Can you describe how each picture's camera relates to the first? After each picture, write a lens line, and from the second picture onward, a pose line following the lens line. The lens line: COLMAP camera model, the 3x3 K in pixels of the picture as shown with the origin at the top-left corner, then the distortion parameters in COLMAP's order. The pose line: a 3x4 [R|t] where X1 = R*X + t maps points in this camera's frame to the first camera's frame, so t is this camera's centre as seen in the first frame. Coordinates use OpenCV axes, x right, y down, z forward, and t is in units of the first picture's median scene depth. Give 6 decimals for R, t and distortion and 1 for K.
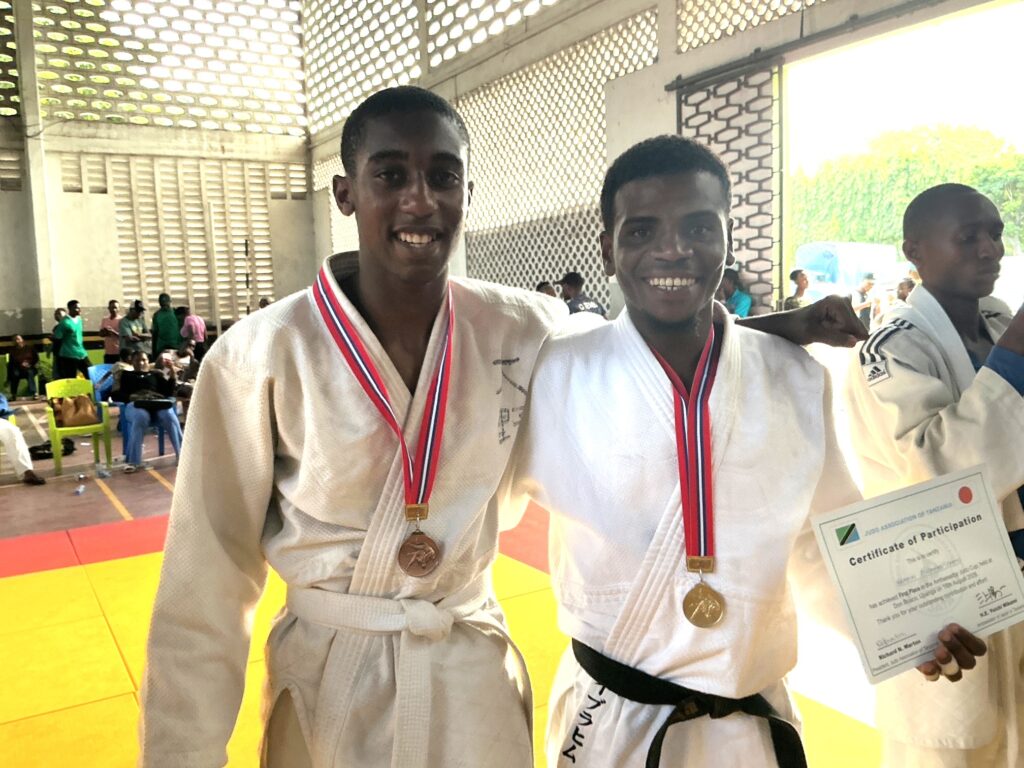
lens RADIAL K [[830.5, 0, 511.6], [0, 830.5, 375.1], [0, 0, 1]] dist [-0.000486, -0.039155]
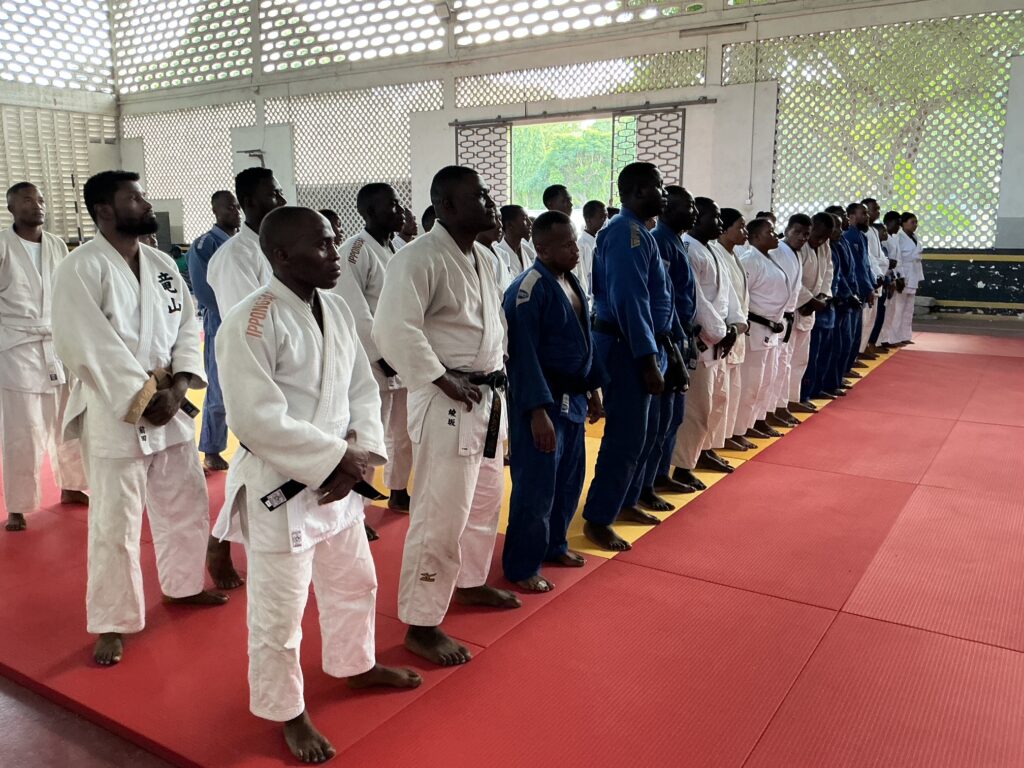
lens RADIAL K [[861.6, 0, 510.7], [0, 861.6, 387.3], [0, 0, 1]] dist [-0.084056, 0.008168]
pose [[0.888582, -0.045883, 0.456417, -0.428829], [0.003894, 0.995704, 0.092516, 0.057413], [-0.458701, -0.080431, 0.884943, -0.607426]]
